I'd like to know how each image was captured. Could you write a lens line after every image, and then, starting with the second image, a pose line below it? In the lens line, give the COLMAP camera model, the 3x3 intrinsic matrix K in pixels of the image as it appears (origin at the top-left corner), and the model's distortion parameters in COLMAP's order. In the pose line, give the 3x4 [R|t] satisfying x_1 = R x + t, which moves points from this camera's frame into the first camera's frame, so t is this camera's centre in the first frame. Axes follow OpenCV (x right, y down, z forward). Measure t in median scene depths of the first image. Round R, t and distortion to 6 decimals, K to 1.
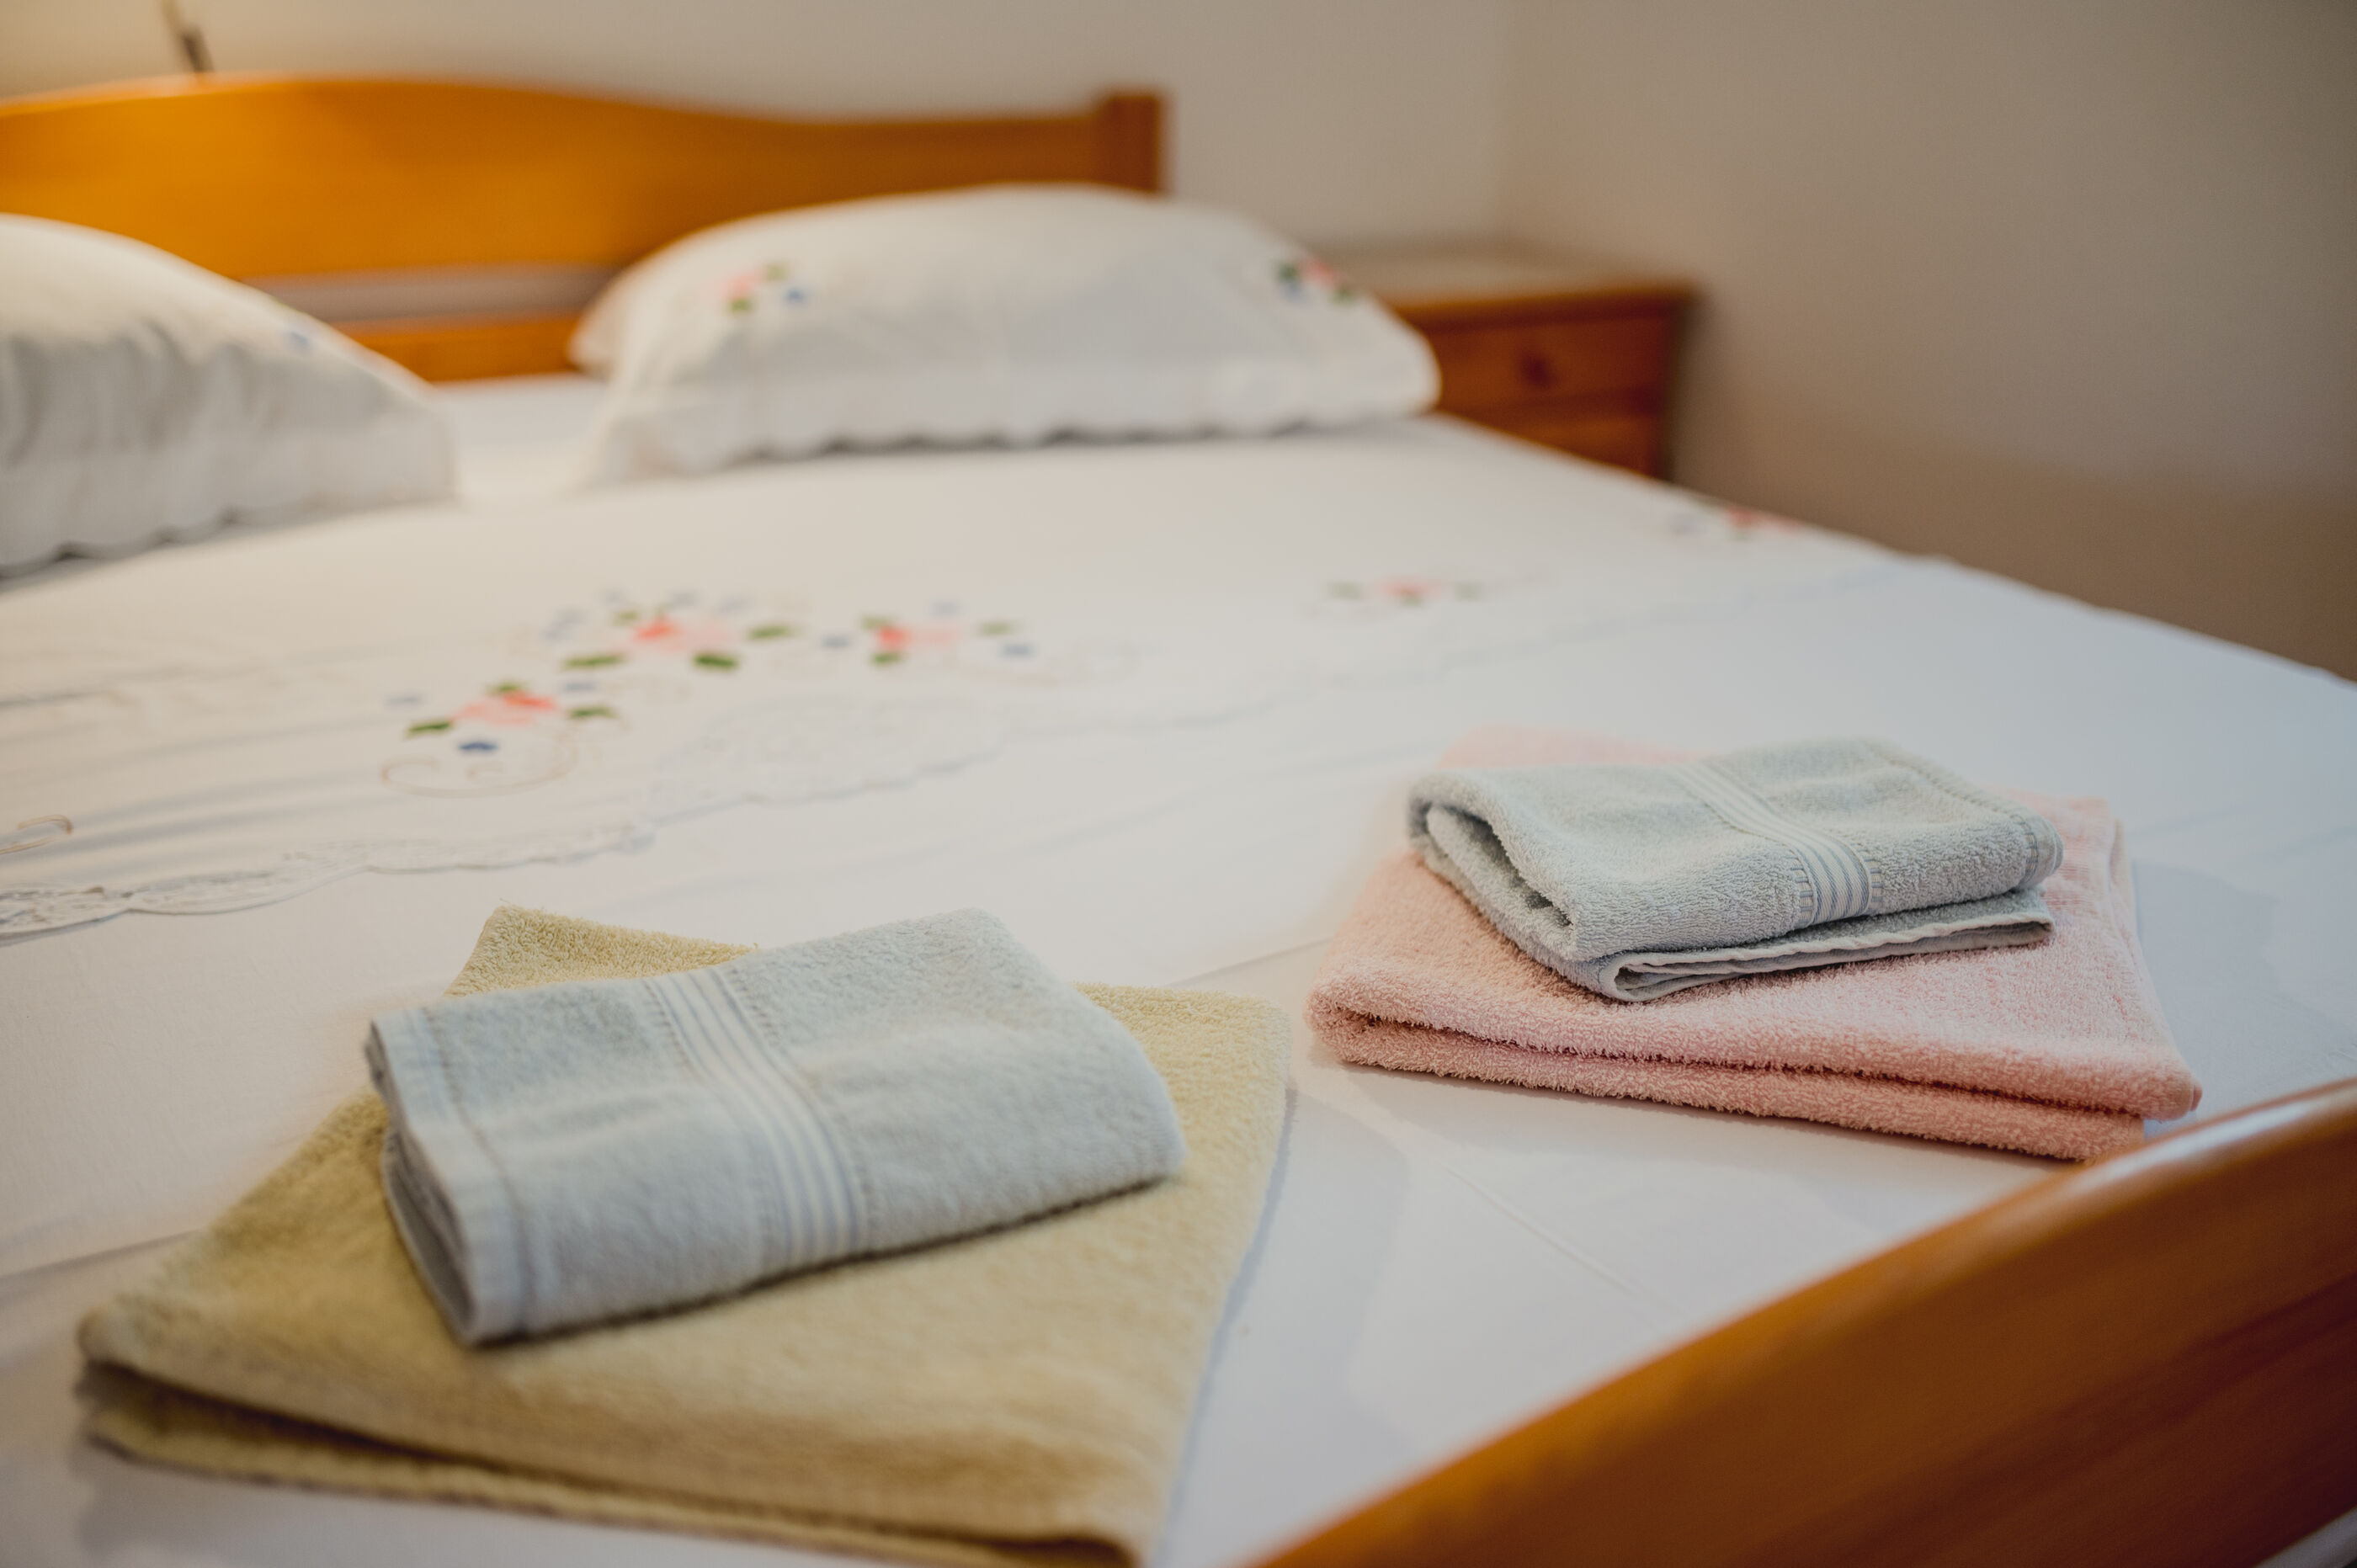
lens RADIAL K [[2285.4, 0, 1182.5], [0, 2285.4, 785.2], [0, 0, 1]] dist [-0.018902, 0.000000]
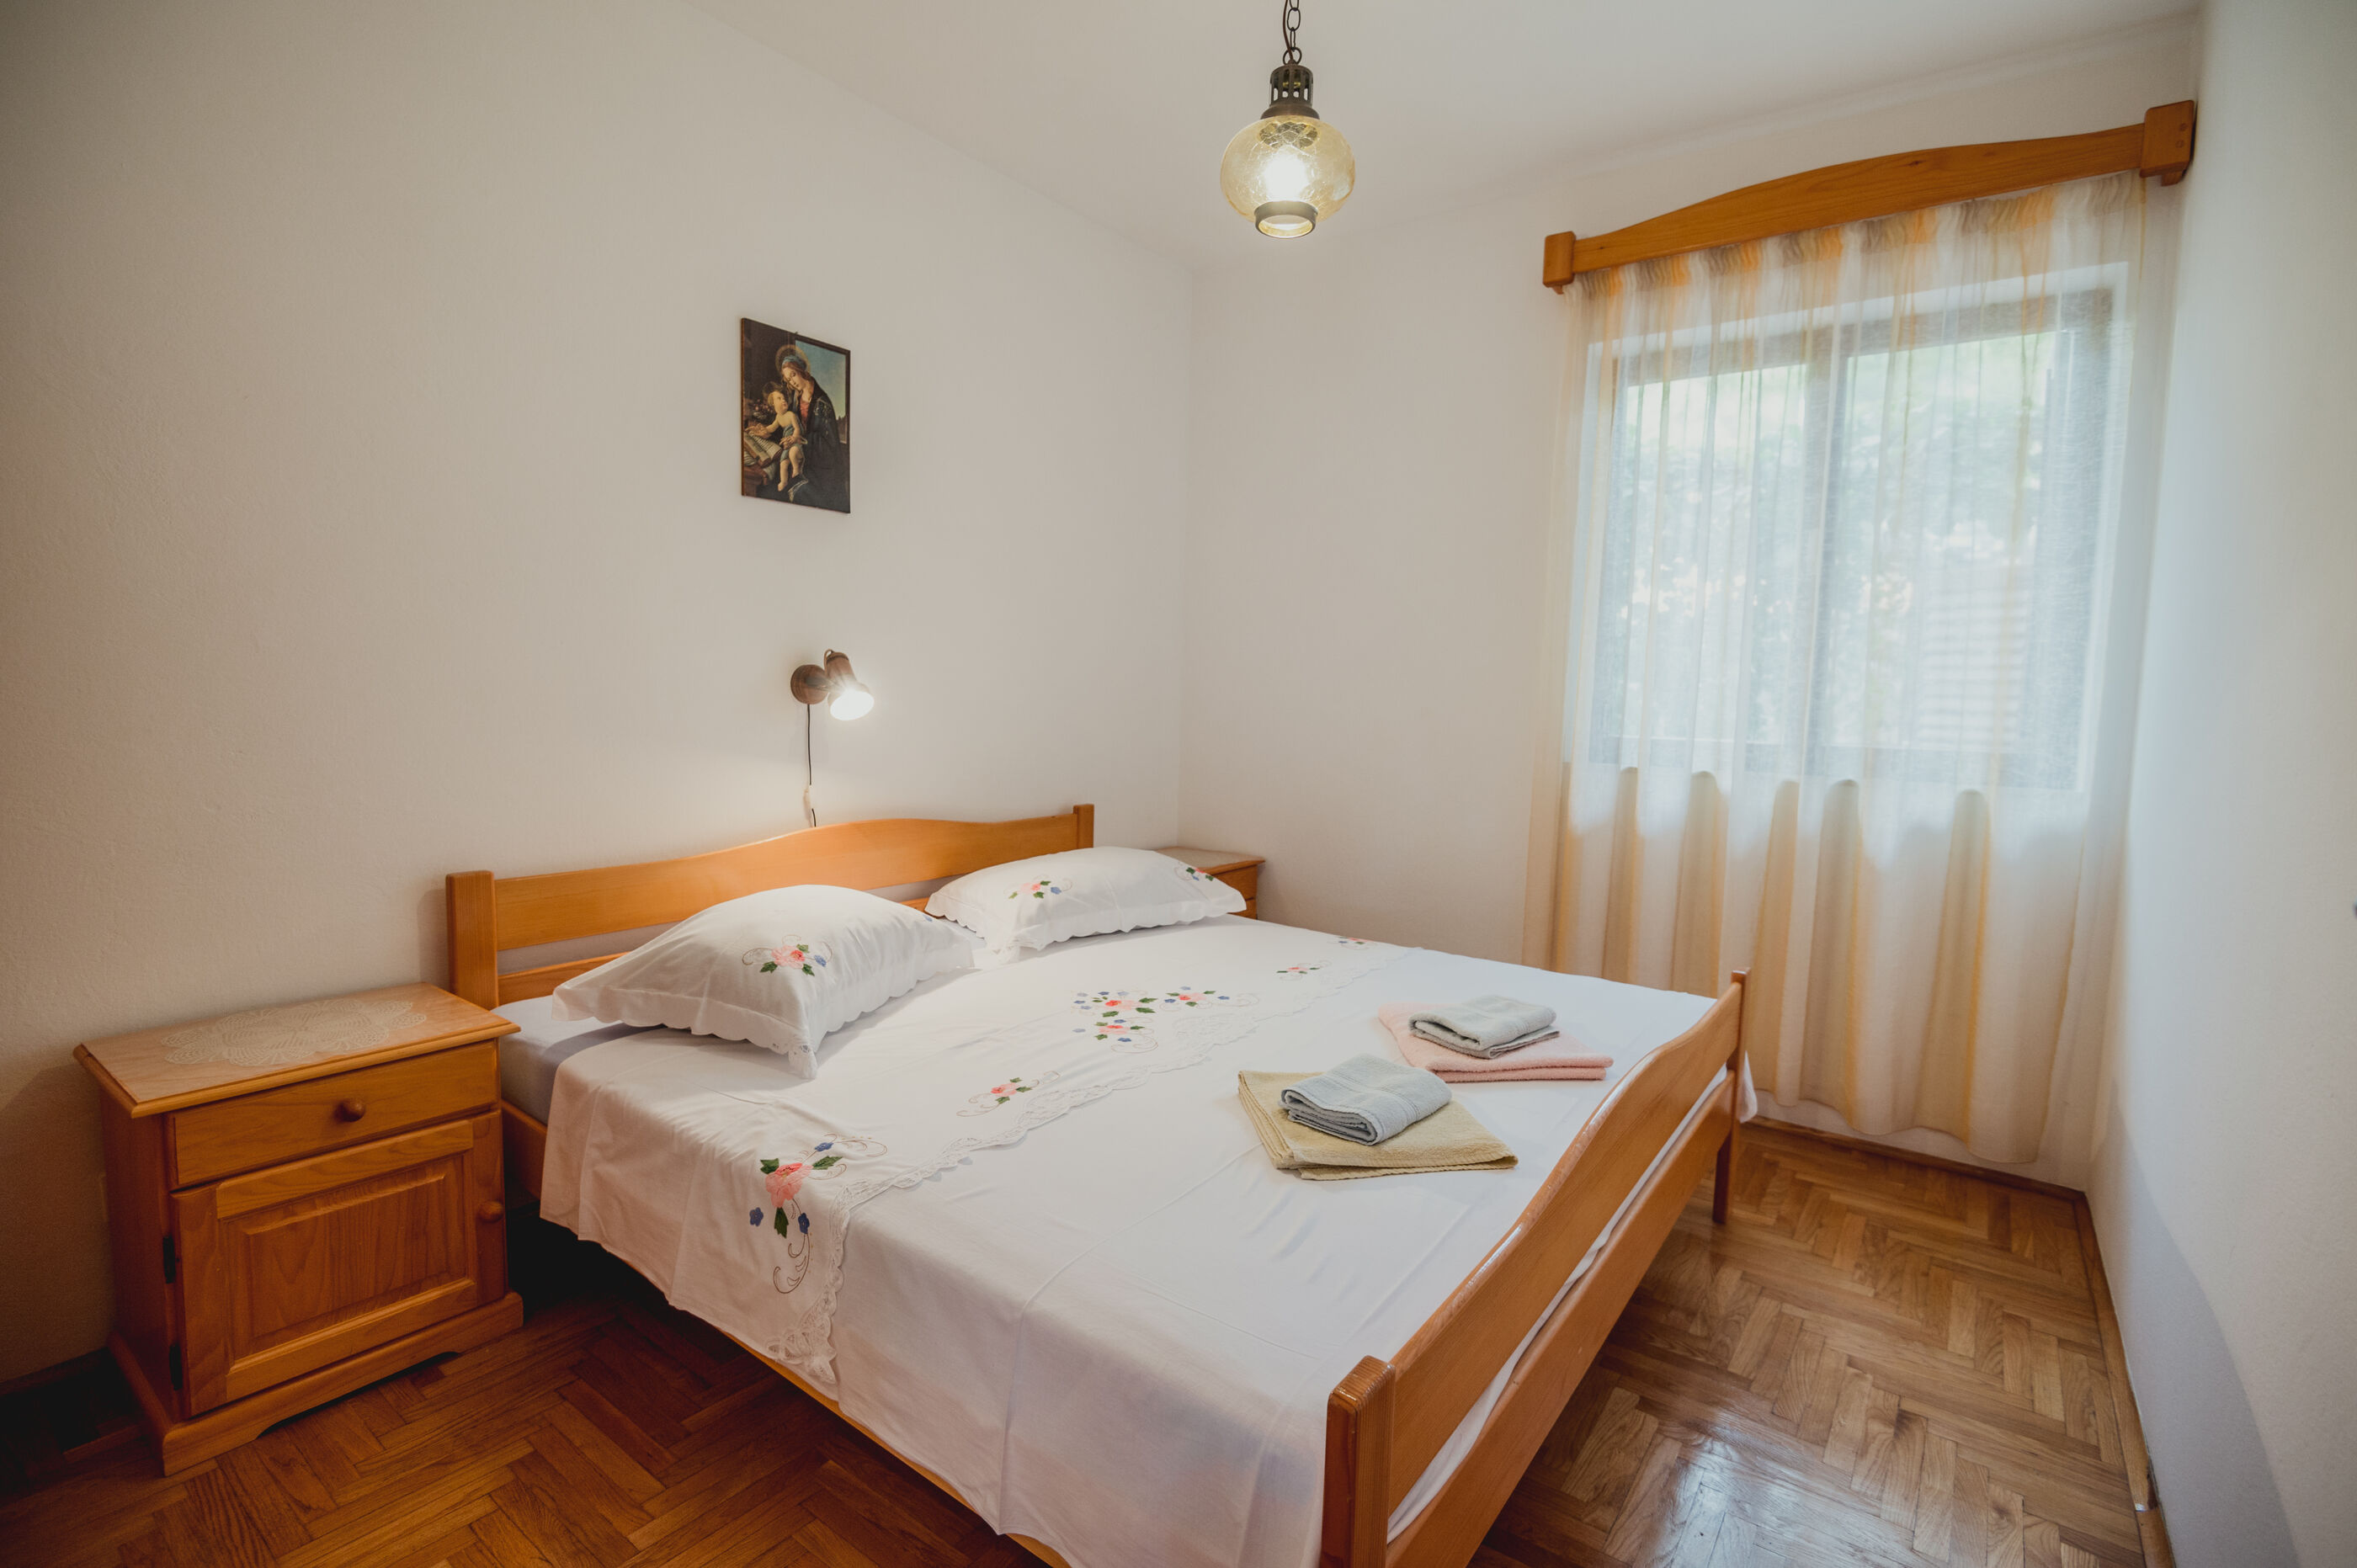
lens RADIAL K [[1094.6, 0, 1166.0], [0, 1094.6, 783.9], [0, 0, 1]] dist [-0.000015, -0.000597]
pose [[0.940892, -0.035658, 0.336823, -0.540076], [0.118284, 0.966425, -0.228106, -0.004406], [-0.317381, 0.254464, 0.913519, -0.422116]]
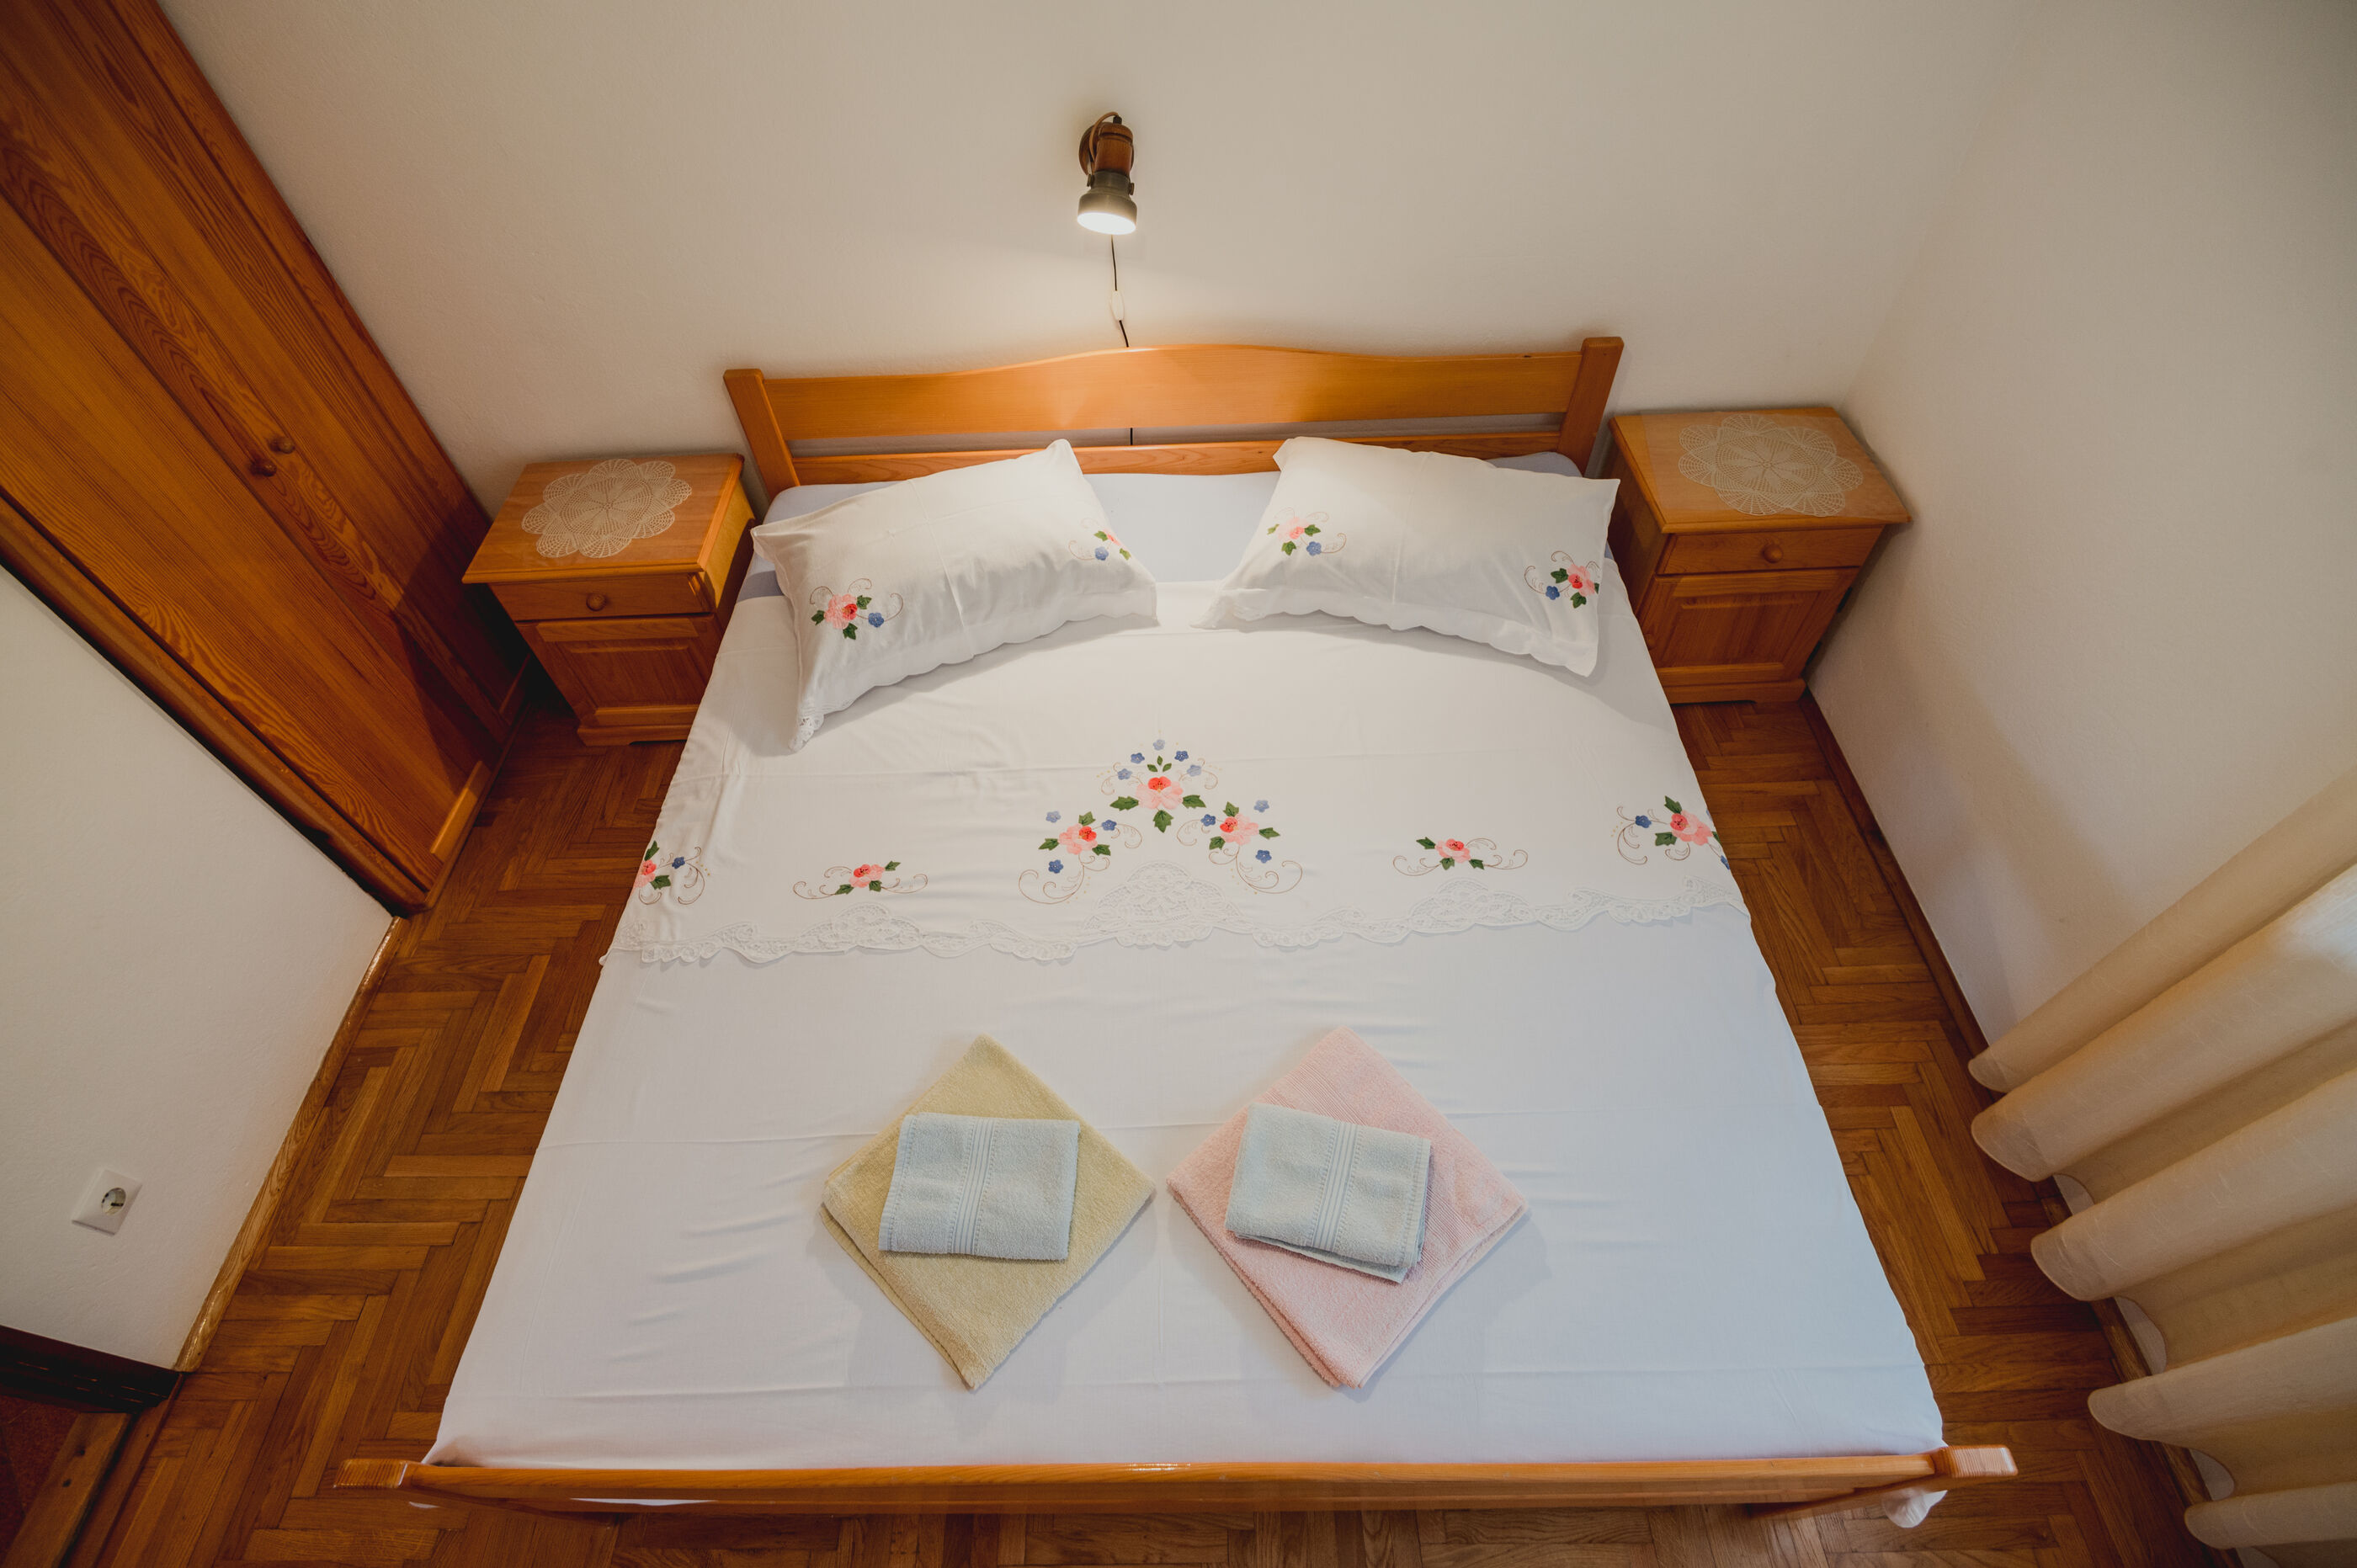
lens RADIAL K [[1094.6, 0, 1171.9], [0, 1094.6, 784.7], [0, 0, 1]] dist [-0.000015, -0.000597]
pose [[0.835163, 0.391301, -0.386505, 0.230850], [-0.124113, 0.818689, 0.560664, -0.640904], [0.535816, -0.420276, 0.732305, 0.047595]]
